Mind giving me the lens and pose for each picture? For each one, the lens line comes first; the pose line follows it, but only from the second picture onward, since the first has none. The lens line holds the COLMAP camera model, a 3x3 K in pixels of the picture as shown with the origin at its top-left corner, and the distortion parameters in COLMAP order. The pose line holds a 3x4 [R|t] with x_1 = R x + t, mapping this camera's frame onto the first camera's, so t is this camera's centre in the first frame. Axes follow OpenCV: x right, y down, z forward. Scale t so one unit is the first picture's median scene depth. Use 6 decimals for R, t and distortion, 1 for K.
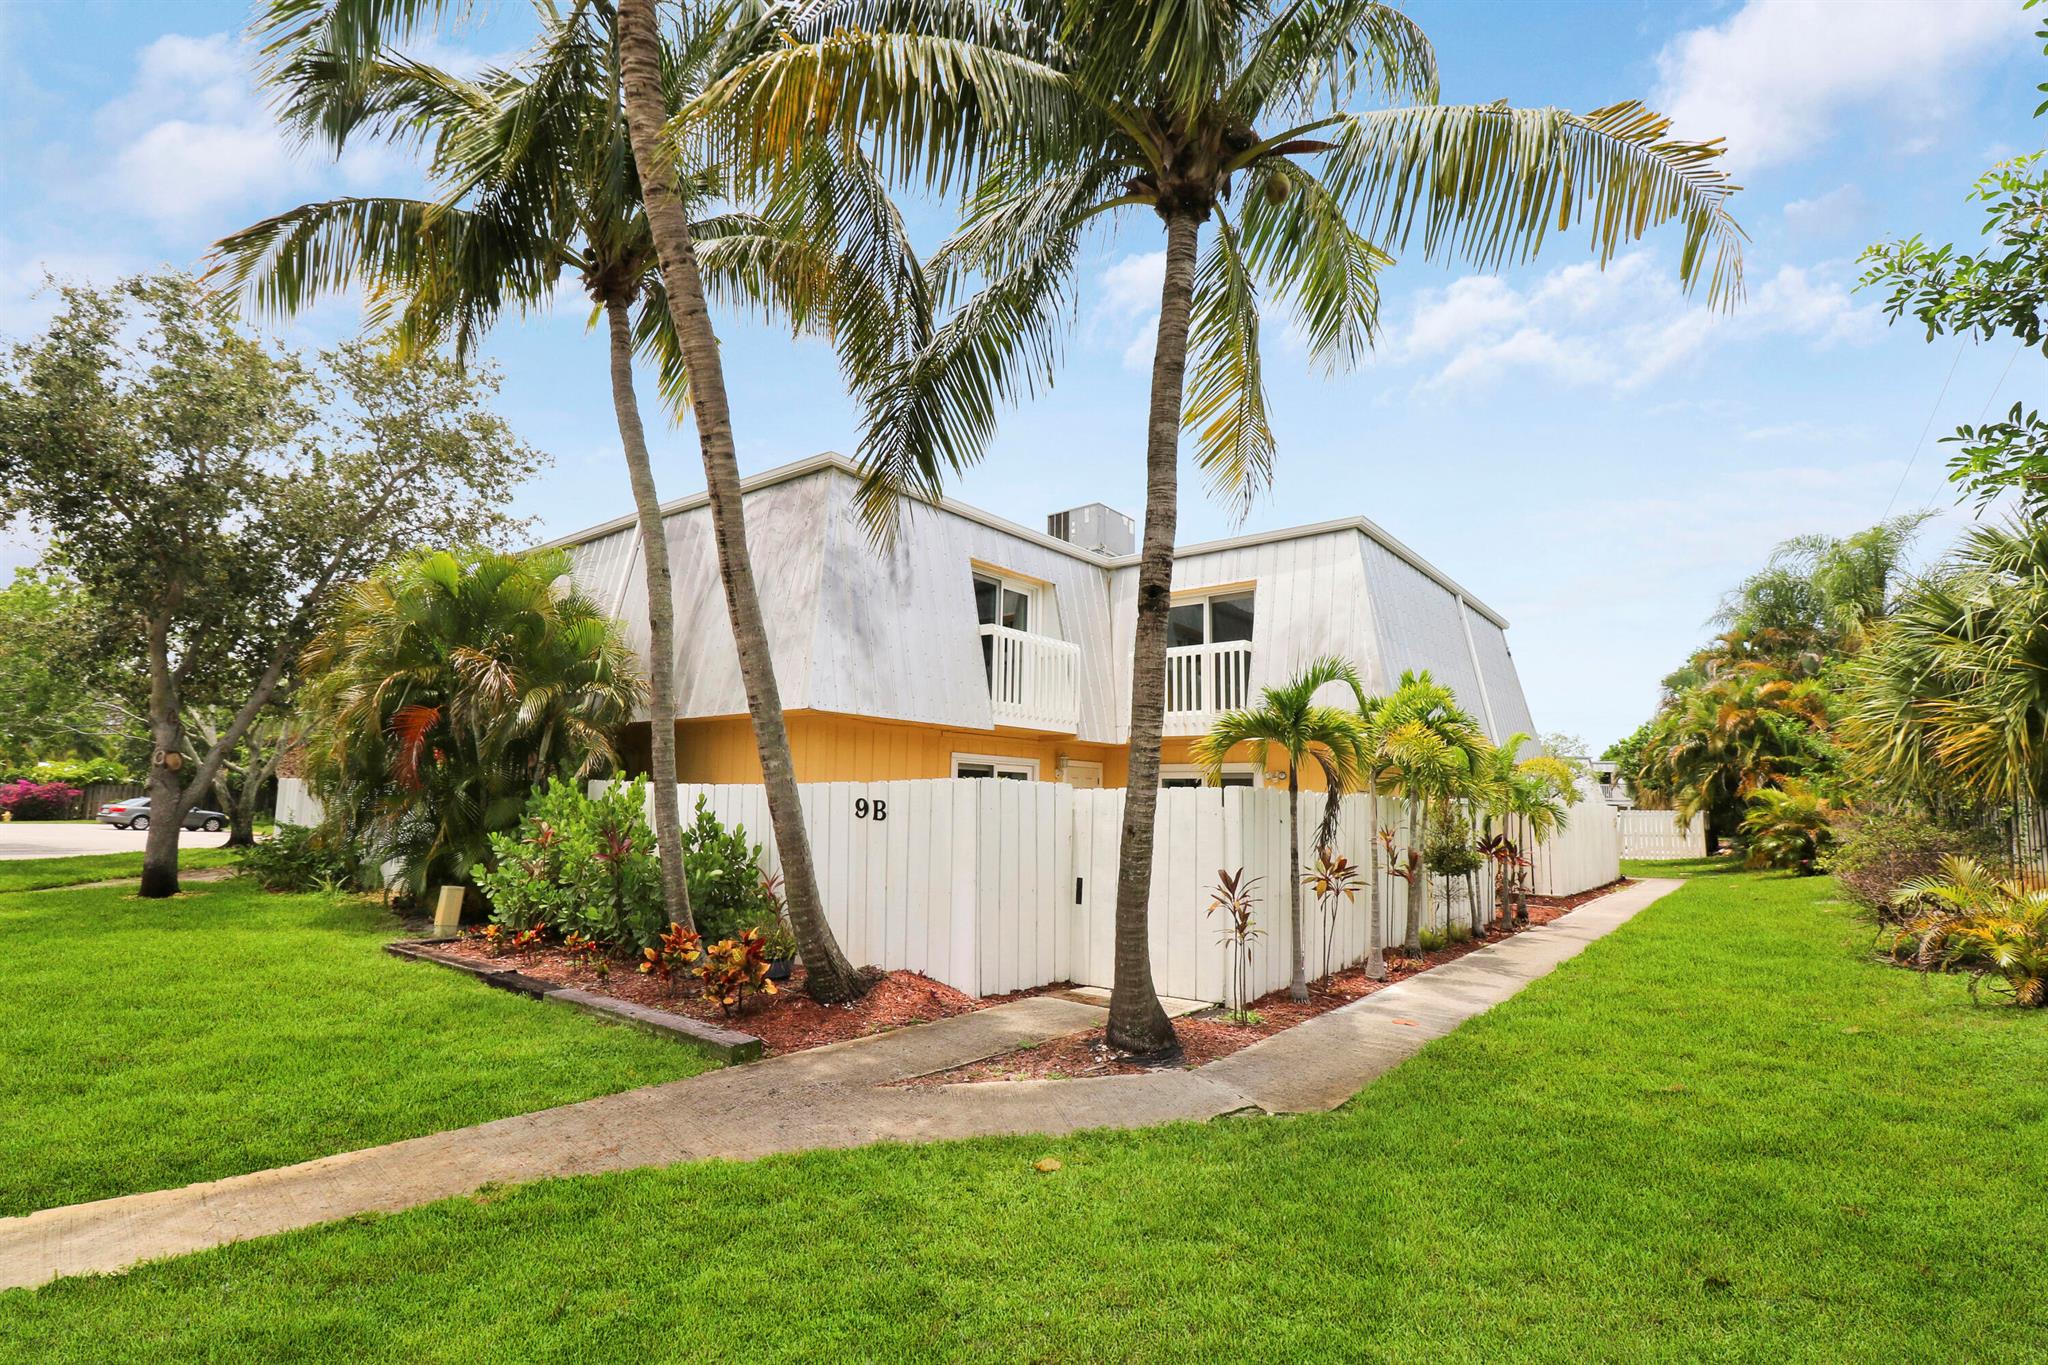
lens RADIAL K [[969.9, 0, 1020.0], [0, 969.9, 641.9], [0, 0, 1]] dist [0.001033, -0.012123]
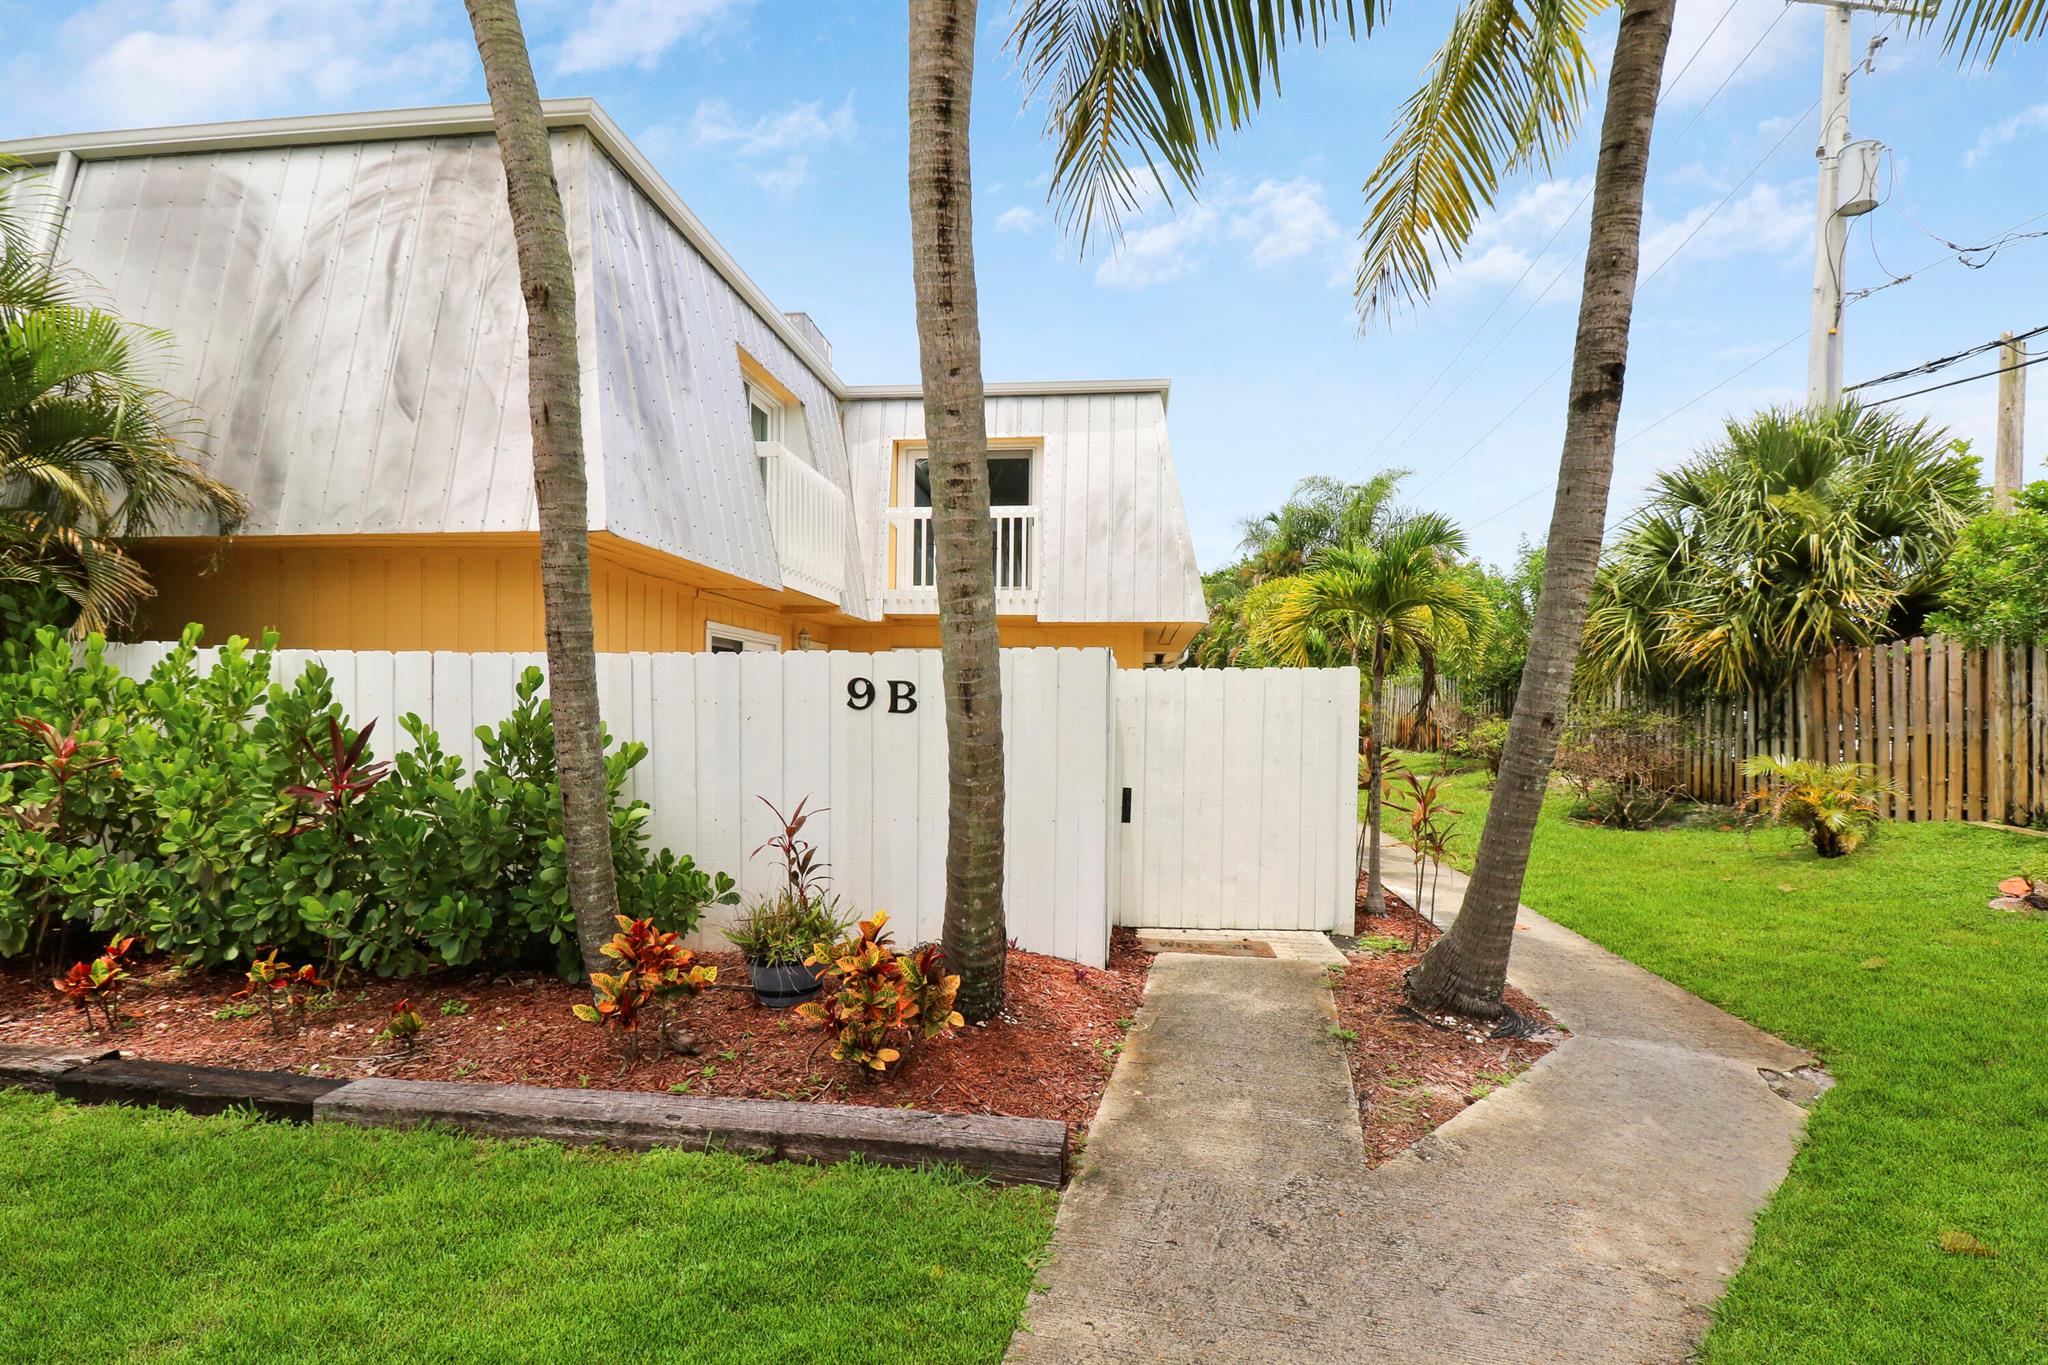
lens RADIAL K [[984.6, 0, 1024.0], [0, 984.6, 682.5], [0, 0, 1]] dist [-0.002255, -0.000483]
pose [[0.838683, 0.010092, 0.544527, -0.415936], [-0.091224, 0.988306, 0.122187, 0.079615], [-0.536926, -0.152150, 0.829796, 0.433143]]
